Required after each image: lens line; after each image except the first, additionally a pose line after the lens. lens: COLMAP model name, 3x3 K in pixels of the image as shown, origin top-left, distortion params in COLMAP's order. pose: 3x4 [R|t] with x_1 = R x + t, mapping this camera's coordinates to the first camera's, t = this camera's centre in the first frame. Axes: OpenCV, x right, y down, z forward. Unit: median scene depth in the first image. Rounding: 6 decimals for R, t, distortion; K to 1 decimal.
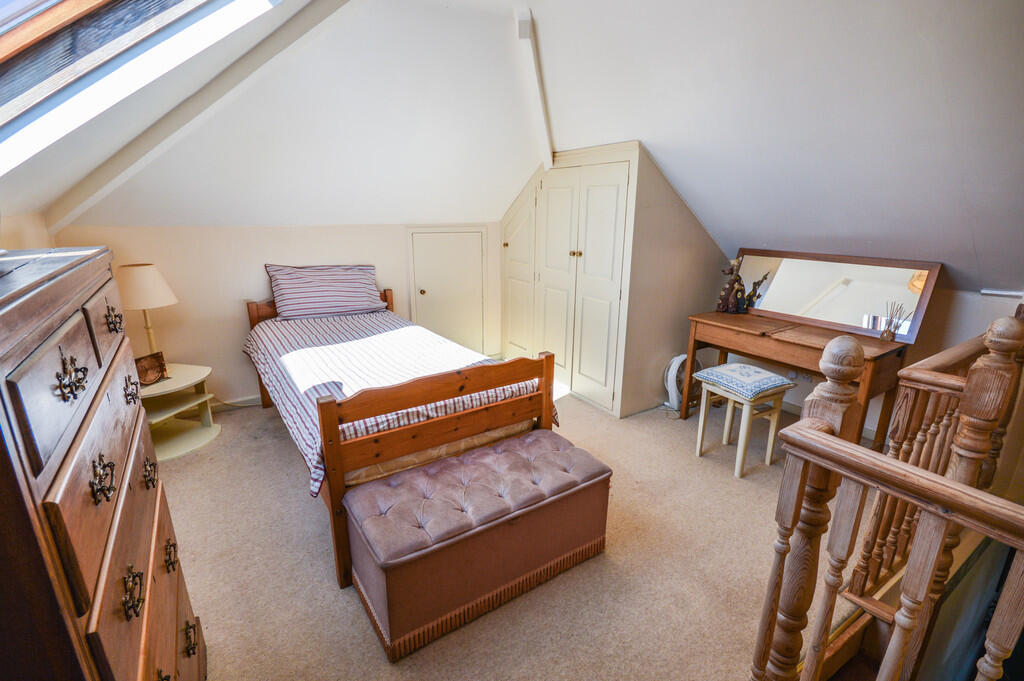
lens RADIAL K [[480.0, 0, 512.3], [0, 480.0, 345.0], [0, 0, 1]] dist [-0.020013, -0.001423]
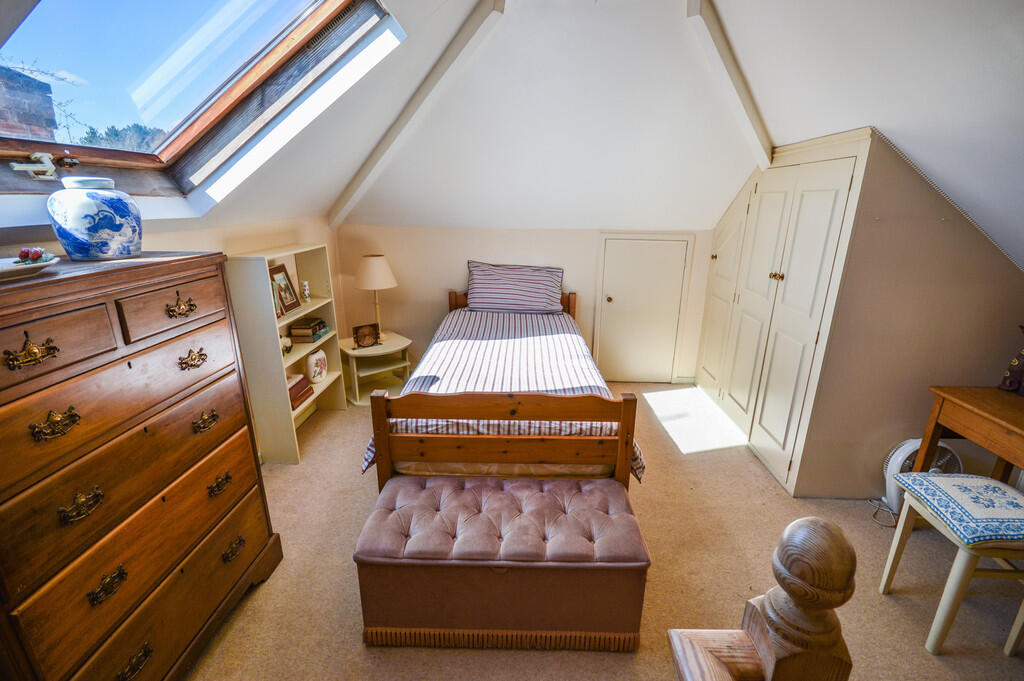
lens RADIAL K [[464.4, 0, 509.9], [0, 464.4, 341.9], [0, 0, 1]] dist [-0.009728, -0.000087]
pose [[0.815291, 0.170334, -0.553432, 0.350086], [-0.163234, 0.984601, 0.062569, -0.097915], [0.555568, 0.039327, 0.830541, 0.202317]]
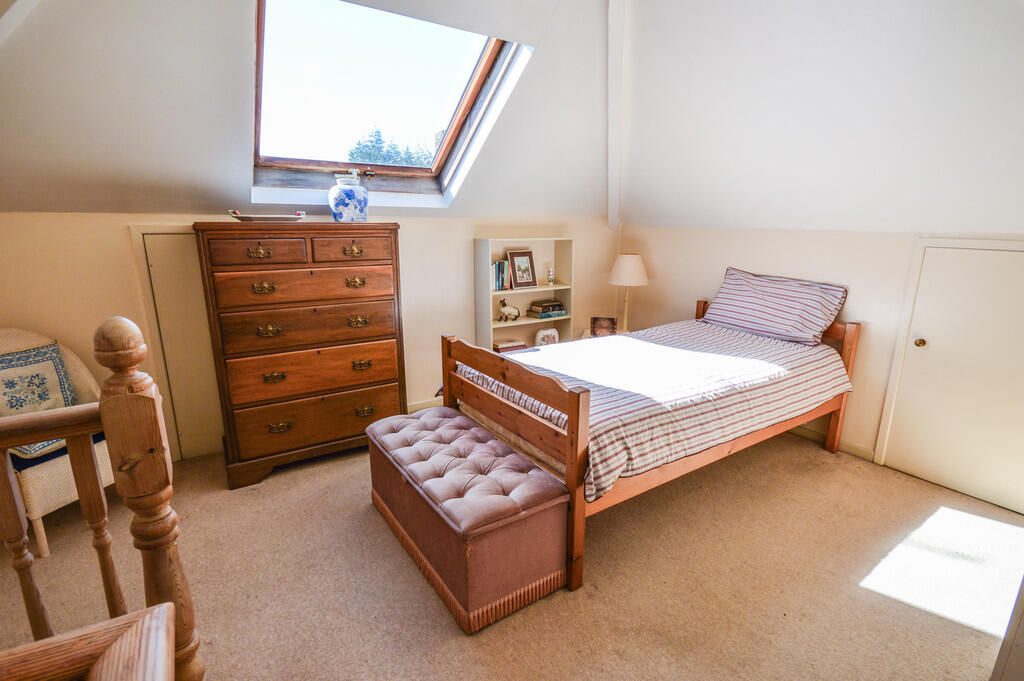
lens RADIAL K [[492.3, 0, 512.0], [0, 492.3, 340.5], [0, 0, 1]] dist [0.000855, -0.000571]
pose [[-0.010327, 0.228201, -0.973559, 0.827791], [-0.280523, 0.933853, 0.221869, -0.201325], [0.959792, 0.275397, 0.054372, 0.867745]]
